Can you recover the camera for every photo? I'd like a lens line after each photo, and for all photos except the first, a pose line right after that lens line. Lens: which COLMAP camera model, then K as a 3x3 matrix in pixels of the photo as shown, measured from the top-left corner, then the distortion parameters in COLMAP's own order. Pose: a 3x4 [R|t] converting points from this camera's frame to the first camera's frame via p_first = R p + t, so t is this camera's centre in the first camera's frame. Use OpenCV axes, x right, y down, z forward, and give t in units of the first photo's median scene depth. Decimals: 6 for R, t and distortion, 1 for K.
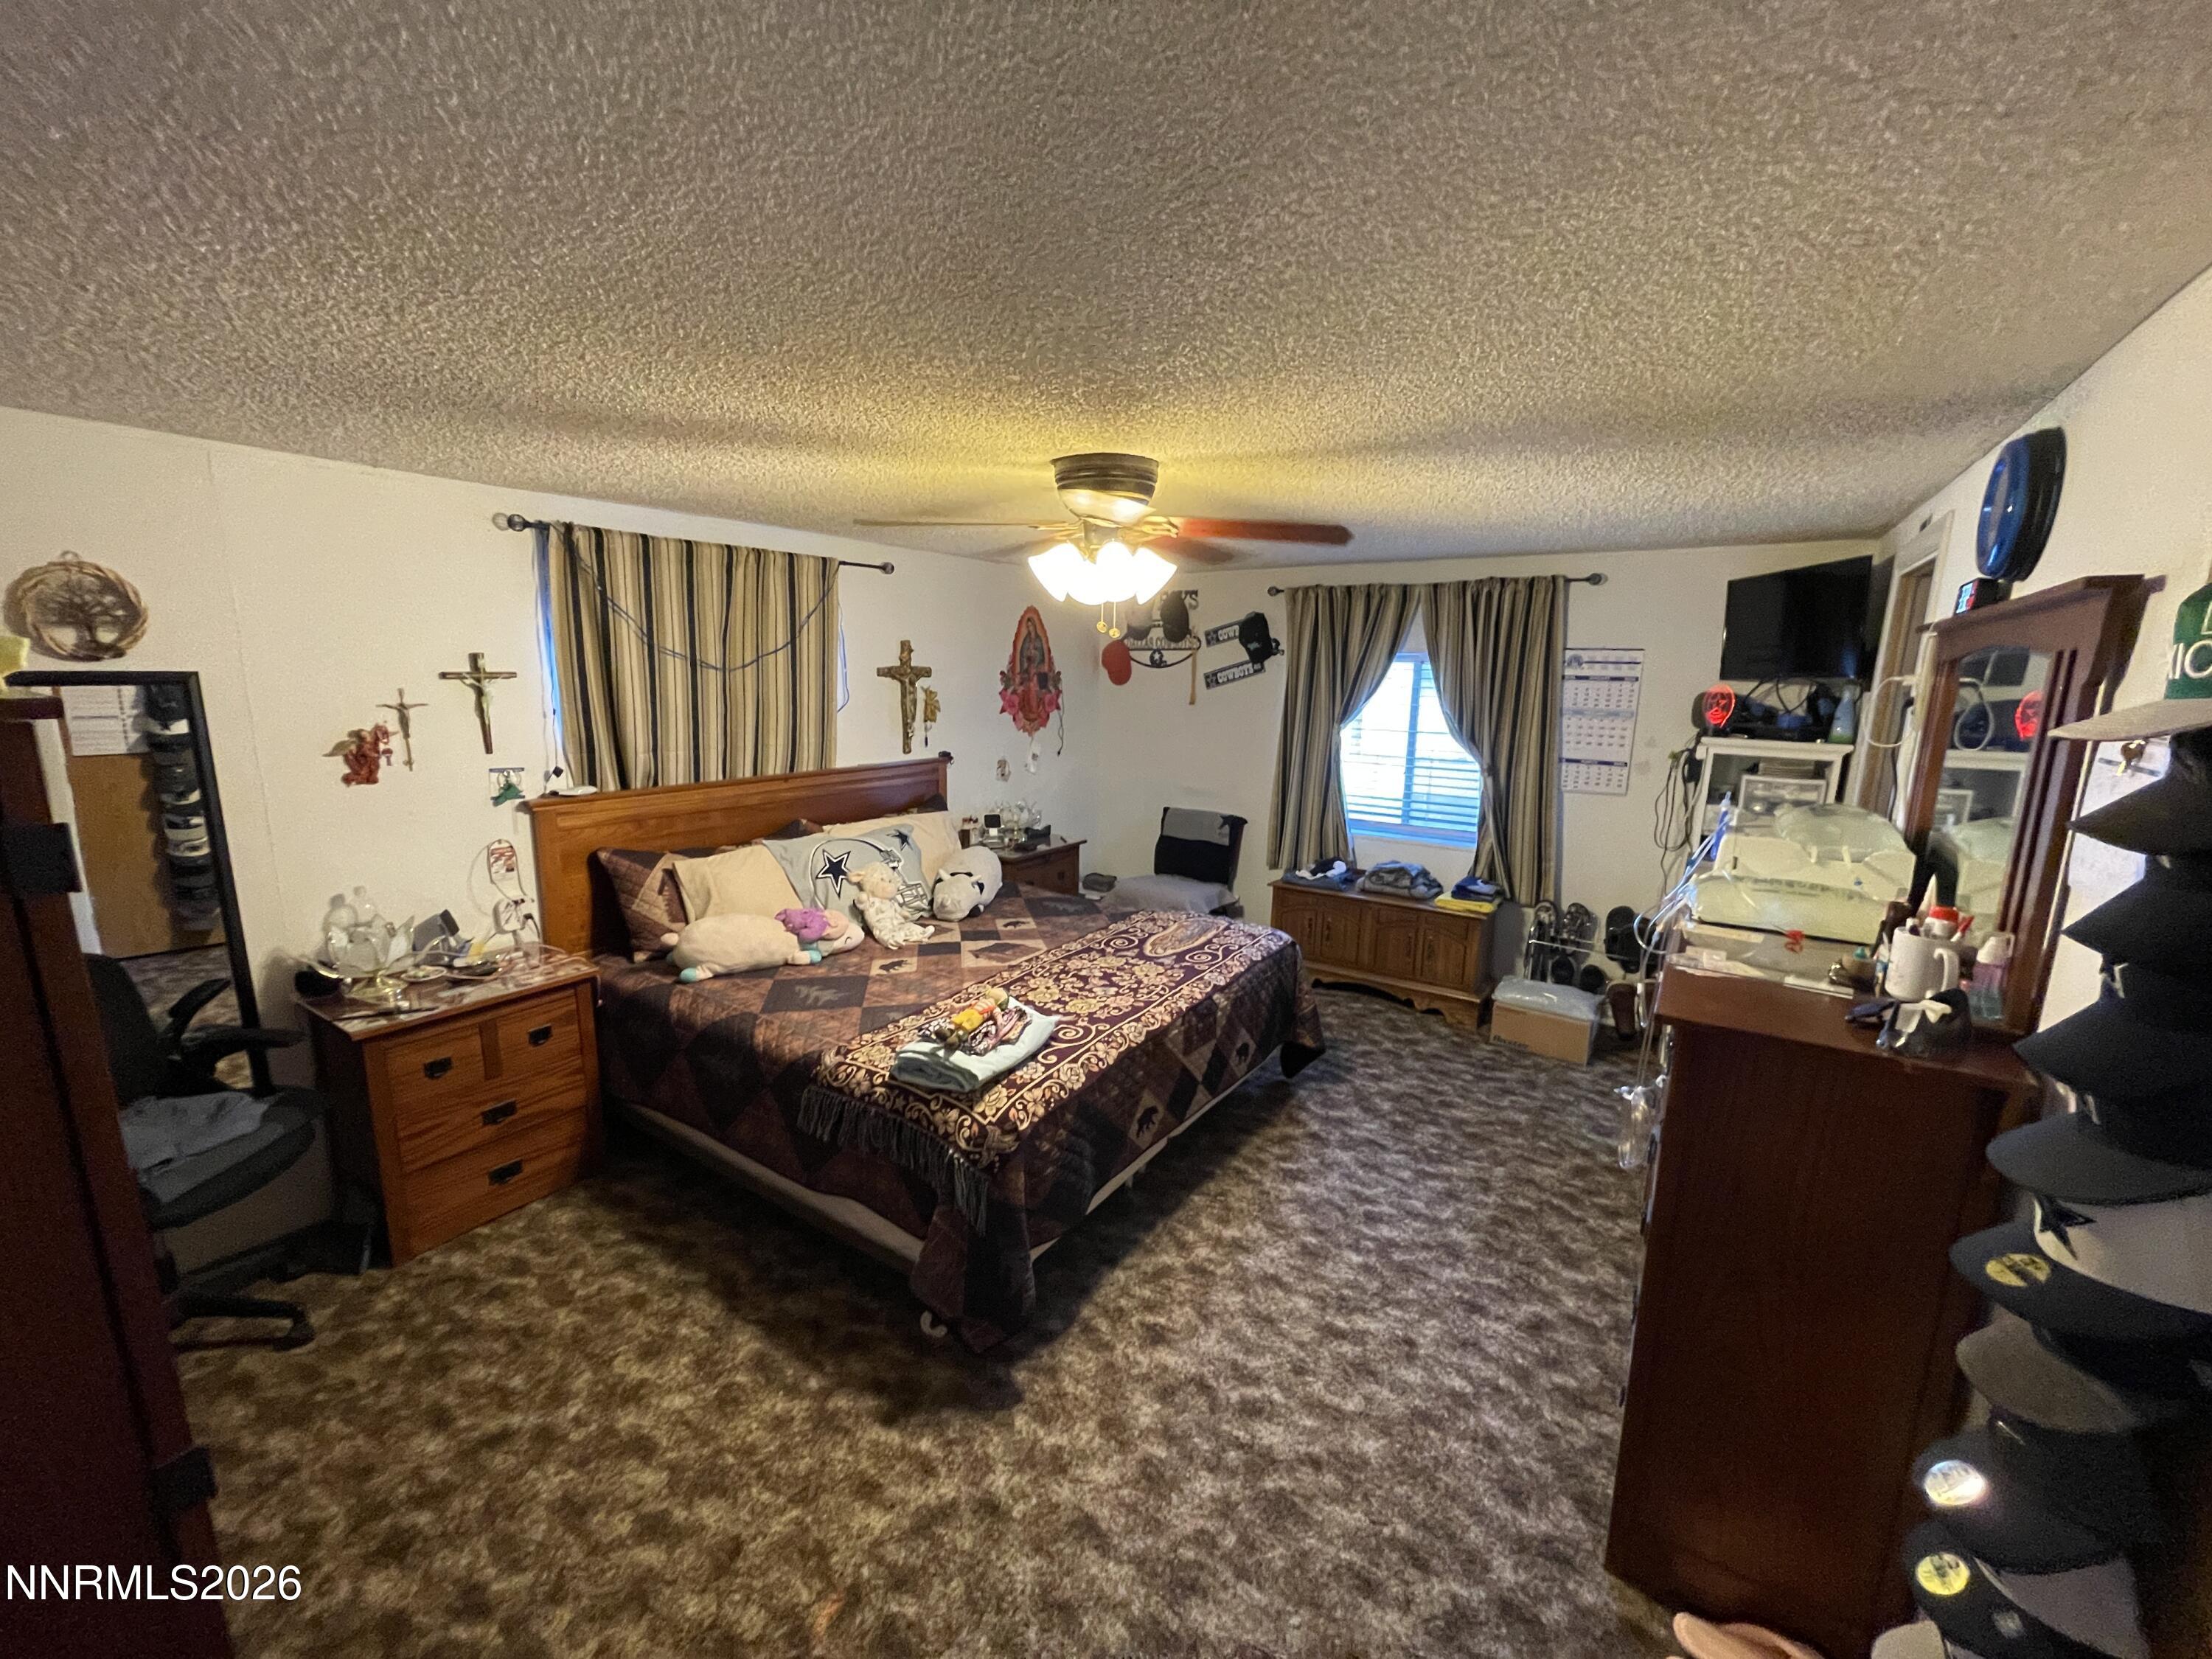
lens RADIAL K [[893.2, 0, 1099.5], [0, 893.2, 825.7], [0, 0, 1]] dist [0.010427, 0.000996]
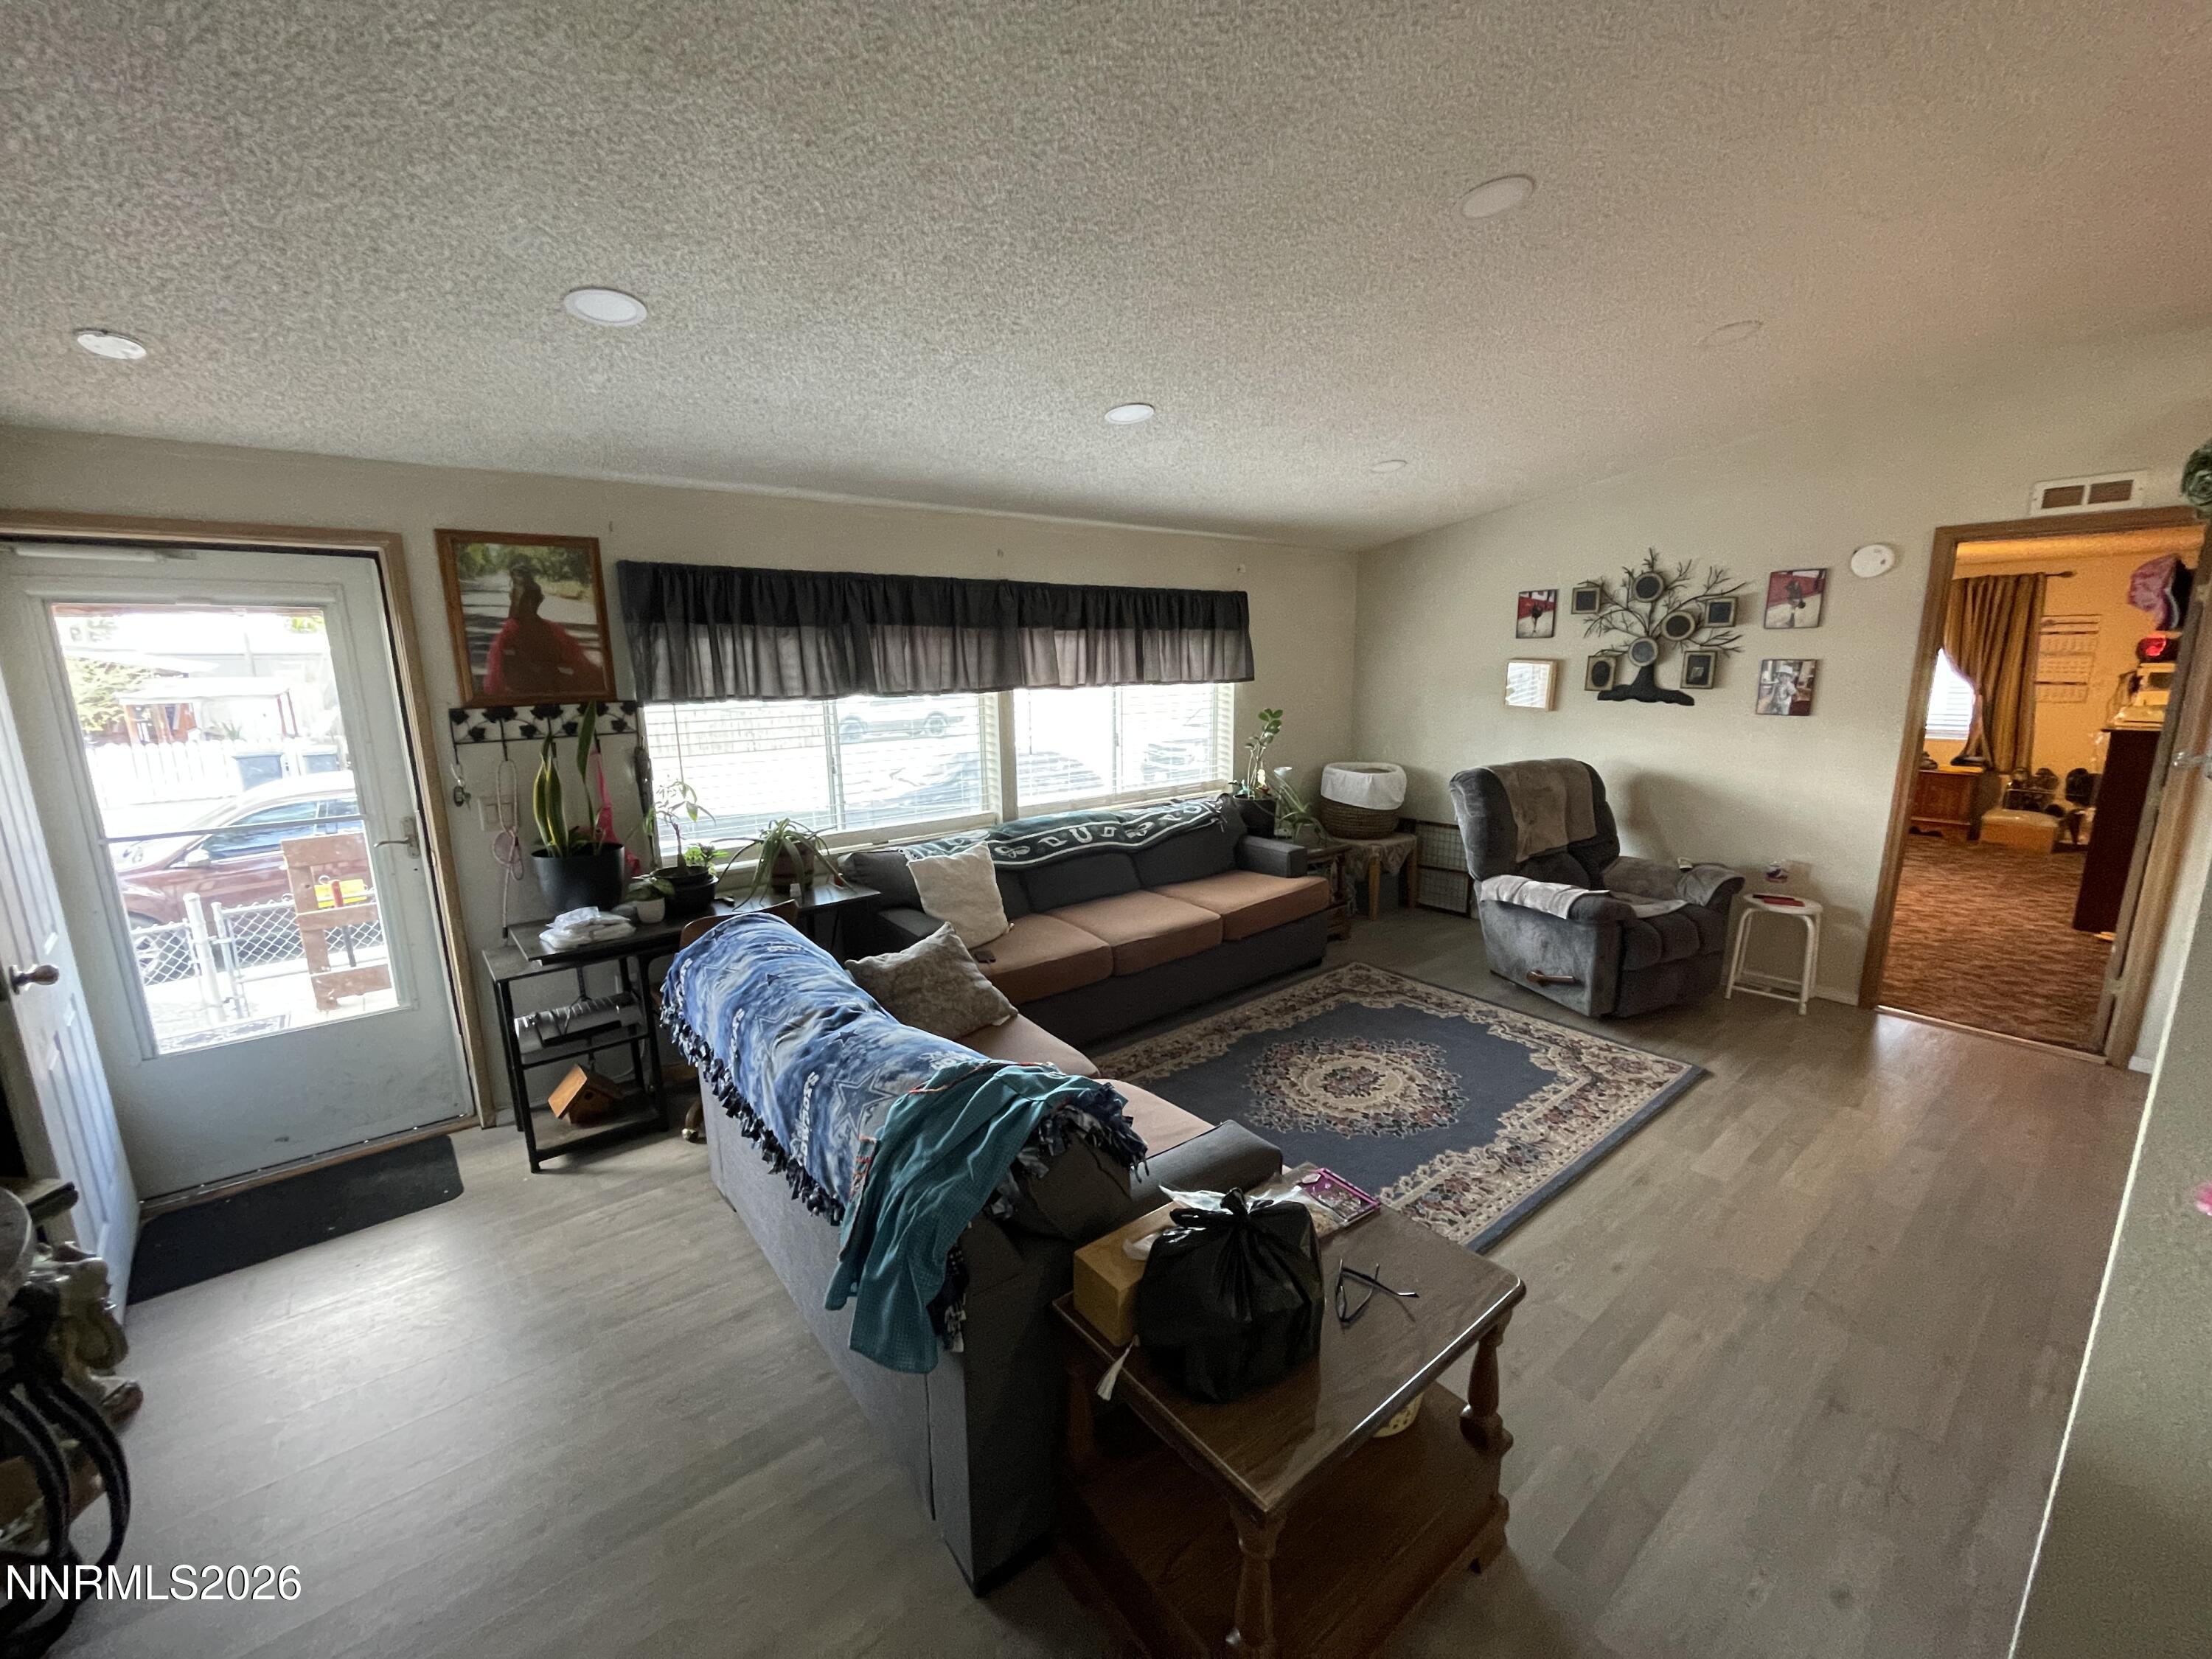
lens RADIAL K [[893.2, 0, 1111.7], [0, 893.2, 833.1], [0, 0, 1]] dist [0.010427, 0.000996]
pose [[0.956120, 0.023992, -0.291991, -0.746677], [-0.019714, 0.999651, 0.017585, 0.248172], [0.292311, -0.011058, 0.956259, -1.320964]]
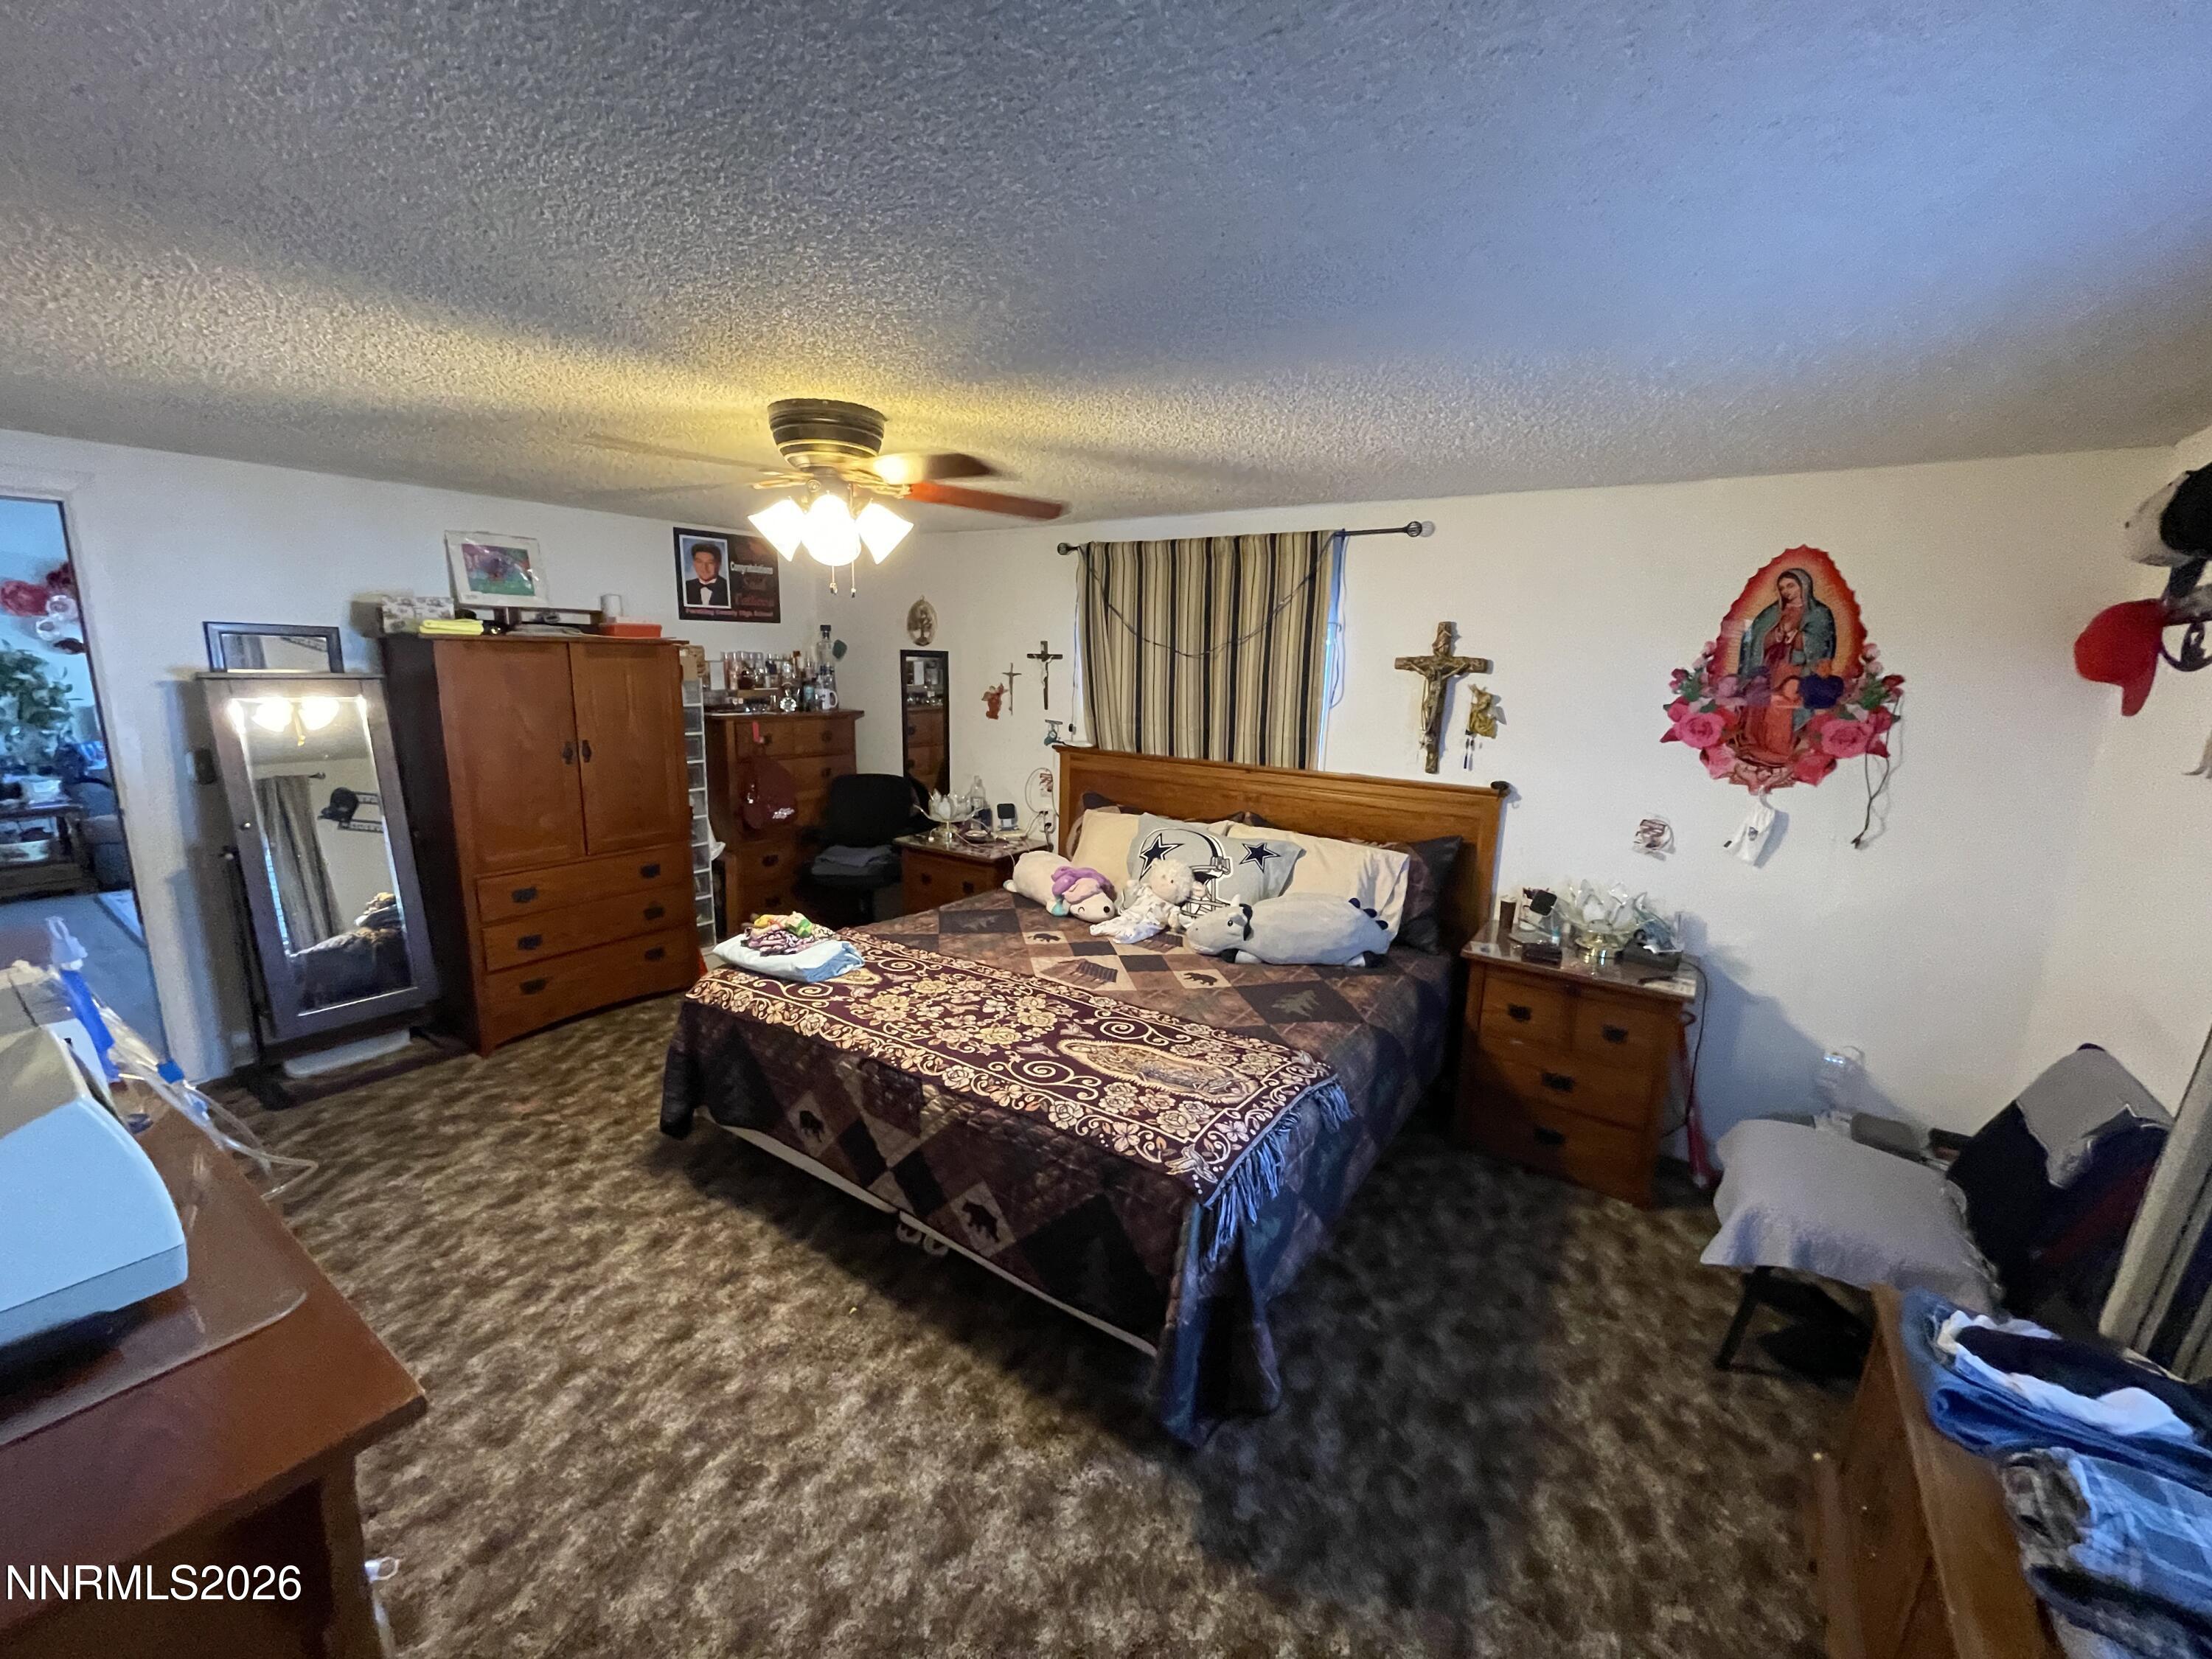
lens RADIAL K [[893.2, 0, 1107.4], [0, 893.2, 838.2], [0, 0, 1]] dist [0.010427, 0.000996]
pose [[-0.000968, 0.189823, -0.981818, 0.744693], [-0.204144, 0.961105, 0.186019, -0.156473], [0.978940, 0.200612, 0.037821, 0.992069]]
